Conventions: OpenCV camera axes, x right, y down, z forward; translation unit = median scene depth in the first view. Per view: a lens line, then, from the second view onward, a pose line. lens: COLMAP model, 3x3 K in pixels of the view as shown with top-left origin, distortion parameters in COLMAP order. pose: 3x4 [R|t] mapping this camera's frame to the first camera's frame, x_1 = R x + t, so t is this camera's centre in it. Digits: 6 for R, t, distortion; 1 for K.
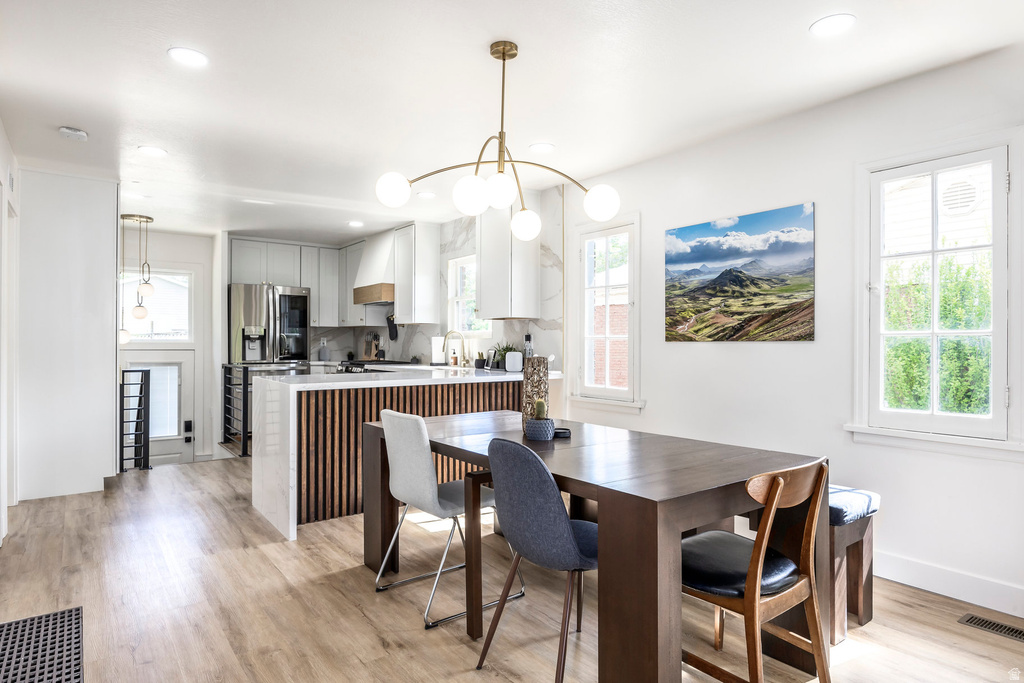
lens RADIAL K [[596.4, 0, 512.0], [0, 596.4, 341.5], [0, 0, 1]] dist [-0.004910, -0.000391]
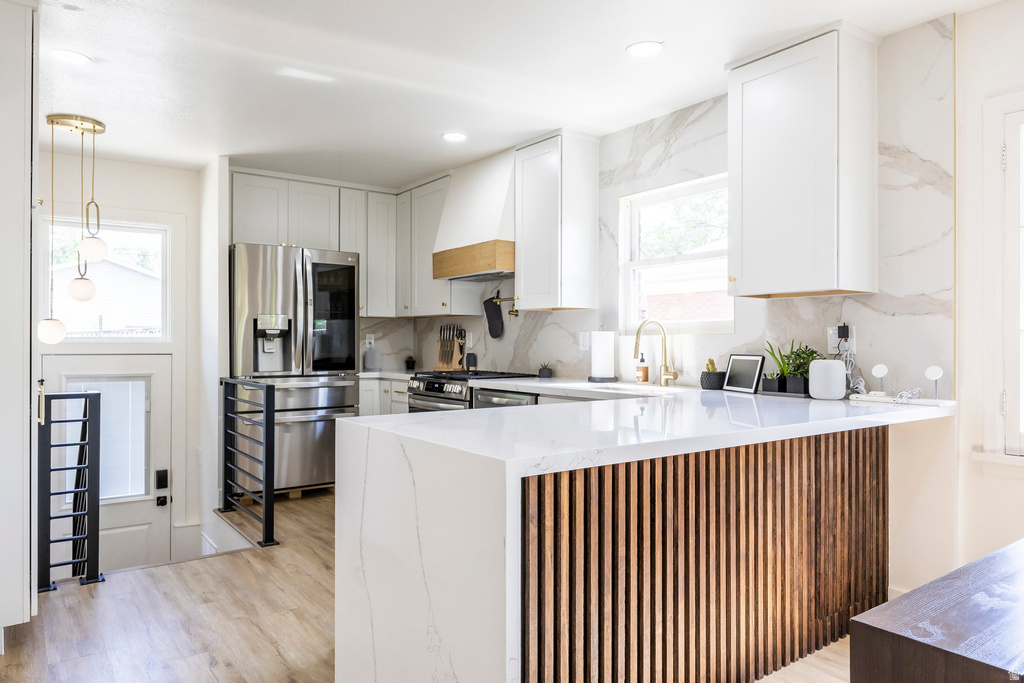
lens RADIAL K [[698.0, 0, 515.3], [0, 698.0, 340.5], [0, 0, 1]] dist [0.001049, -0.001565]
pose [[0.999978, -0.001454, -0.006538, -0.212220], [0.001452, 0.999999, -0.000243, 0.000929], [0.006538, 0.000233, 0.999979, 0.344531]]
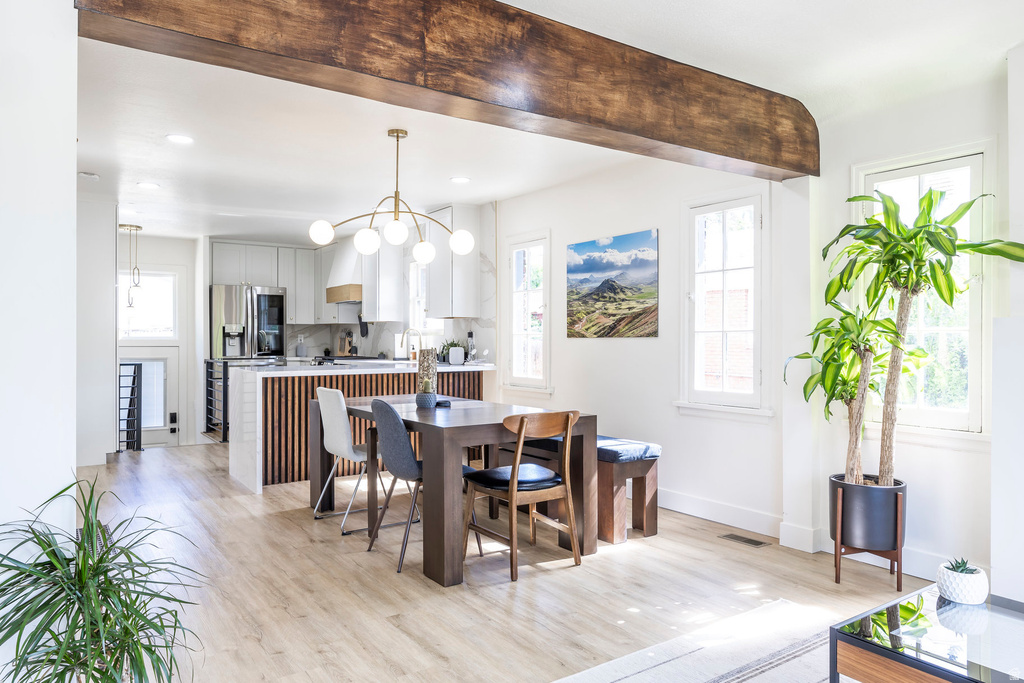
lens RADIAL K [[698.0, 0, 515.3], [0, 698.0, 340.5], [0, 0, 1]] dist [0.001049, -0.001565]
pose [[0.999414, -0.001887, -0.034179, 0.134546], [0.002021, 0.999990, 0.003910, -0.000040], [0.034171, -0.003977, 0.999408, -0.275029]]
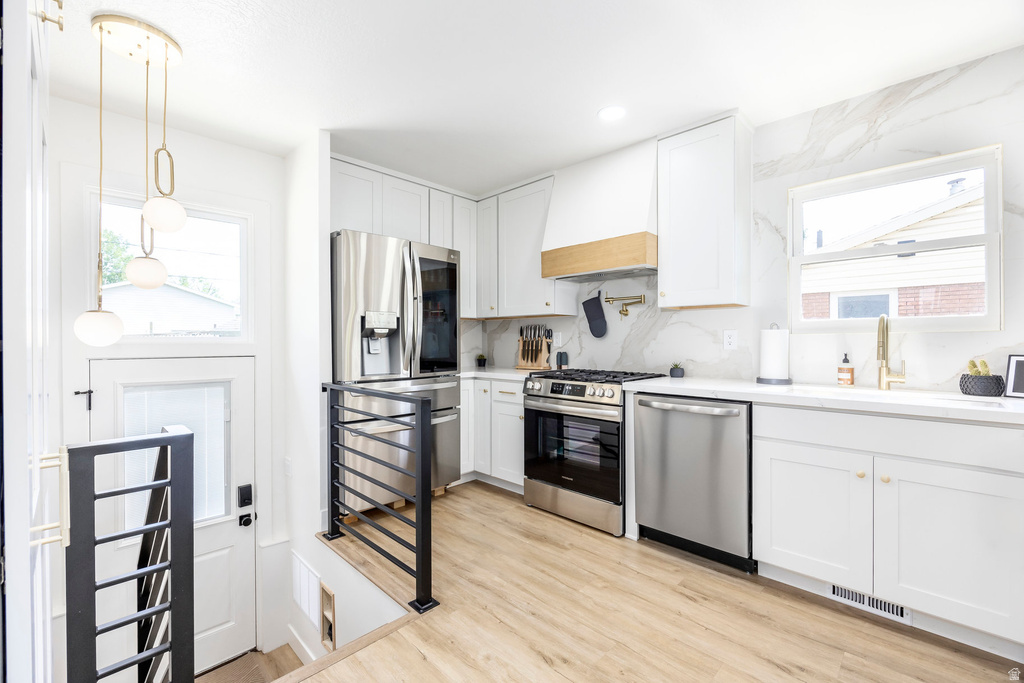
lens RADIAL K [[433.0, 0, 517.7], [0, 433.0, 342.5], [0, 0, 1]] dist [-0.012384, 0.000069]
pose [[0.985949, -0.006160, 0.166932, -0.435910], [0.005091, 0.999964, 0.006828, -0.000013], [-0.166968, -0.005882, 0.985945, 0.685768]]
